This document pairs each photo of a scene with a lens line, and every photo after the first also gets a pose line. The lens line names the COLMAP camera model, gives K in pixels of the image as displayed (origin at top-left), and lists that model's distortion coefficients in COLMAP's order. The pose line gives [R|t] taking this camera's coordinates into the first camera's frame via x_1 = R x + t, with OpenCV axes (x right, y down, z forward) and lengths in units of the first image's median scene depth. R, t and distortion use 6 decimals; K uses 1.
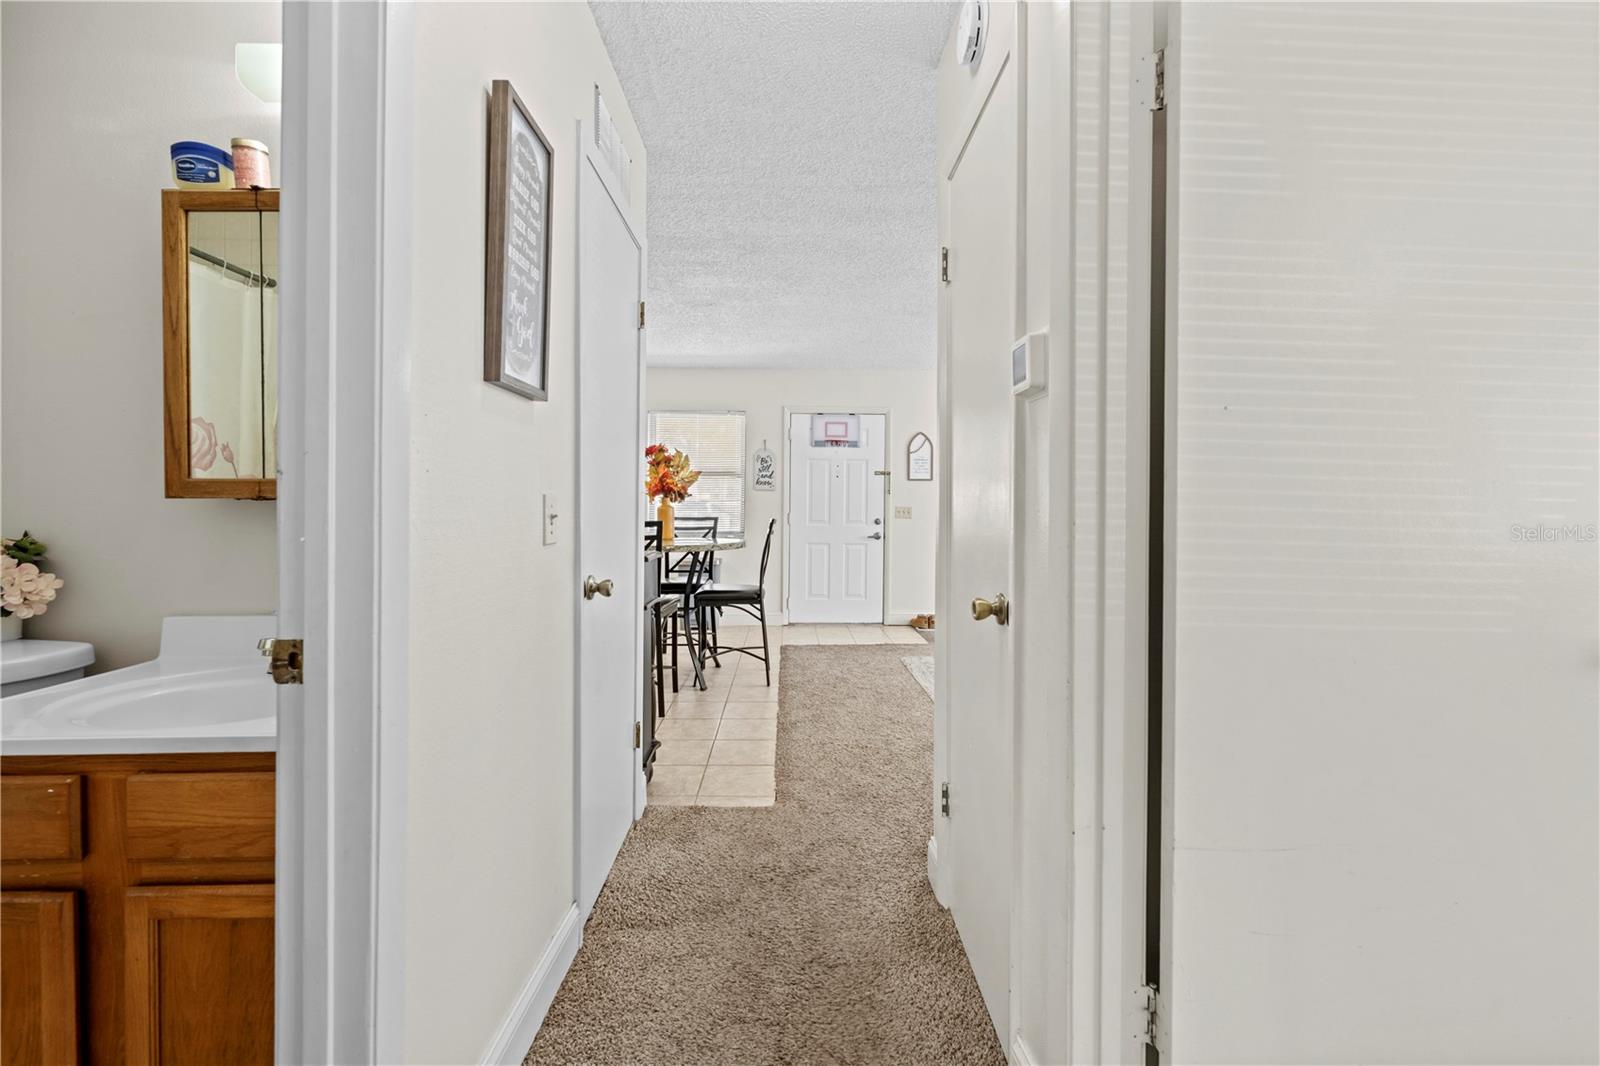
lens RADIAL K [[648.4, 0, 790.0], [0, 648.4, 509.4], [0, 0, 1]] dist [-0.001561, 0.000245]
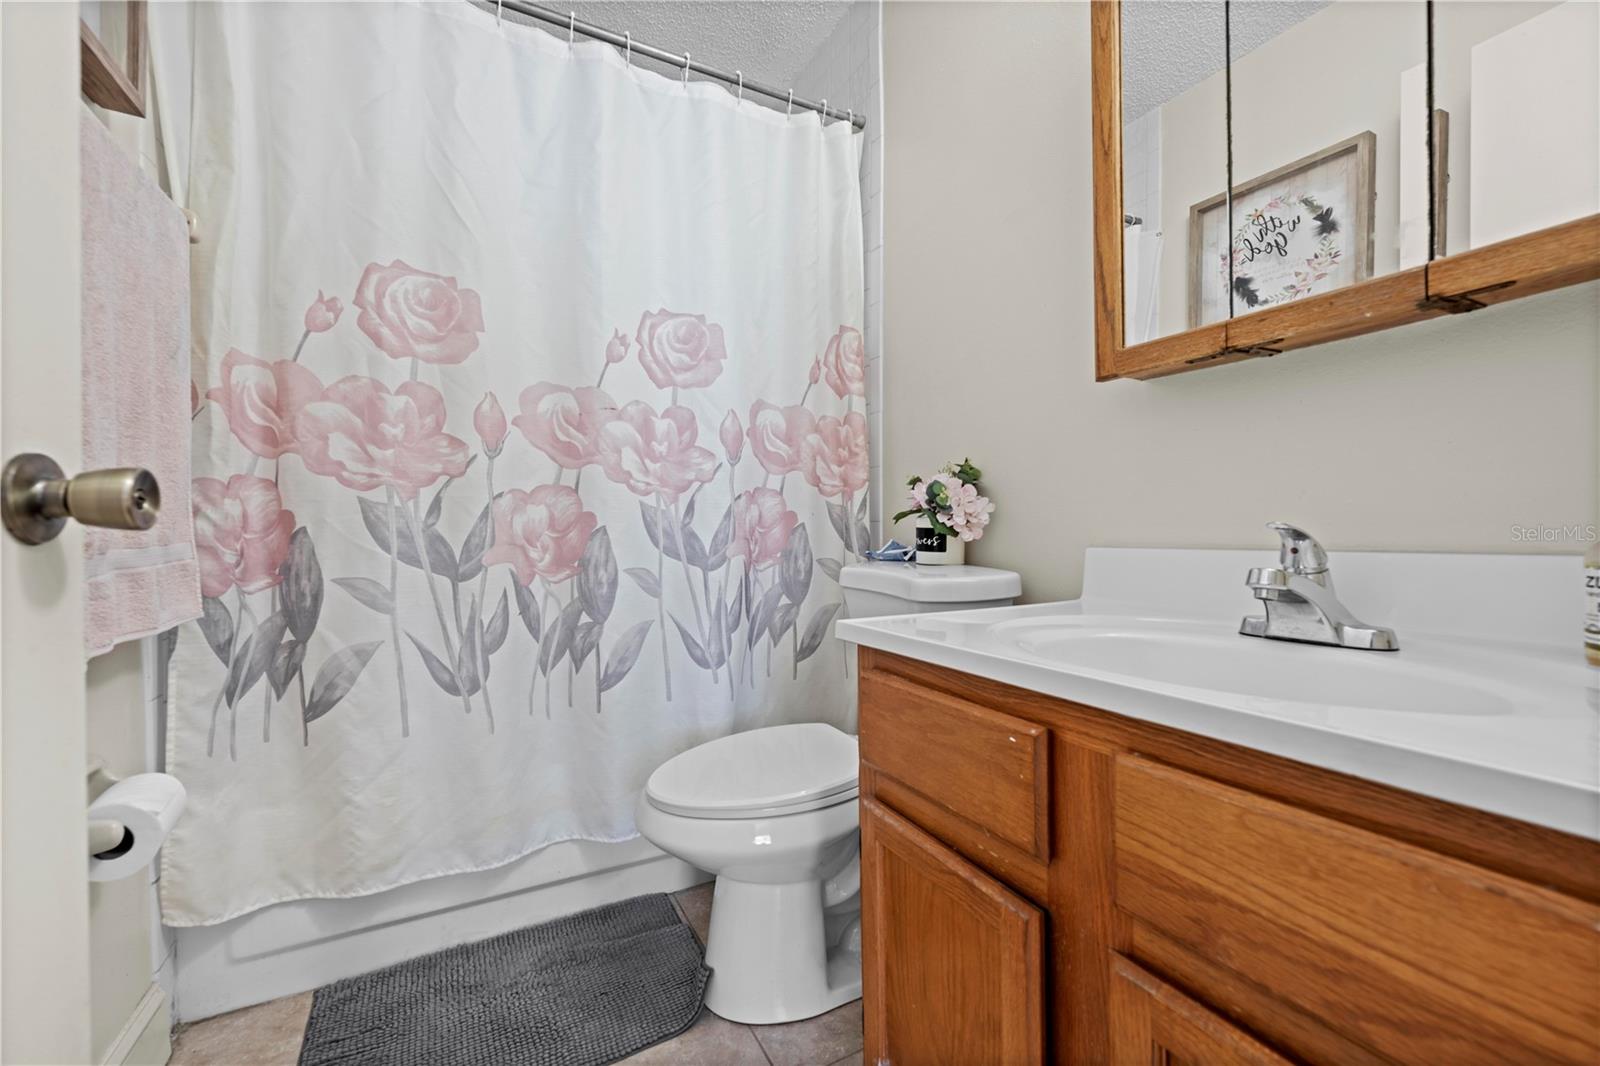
lens RADIAL K [[648.4, 0, 806.7], [0, 648.4, 530.0], [0, 0, 1]] dist [-0.001561, 0.000245]
pose [[0.463630, 0.002097, -0.886026, -0.652428], [0.003443, 0.999985, 0.004168, 0.217460], [0.886022, -0.004983, 0.463616, 0.508202]]
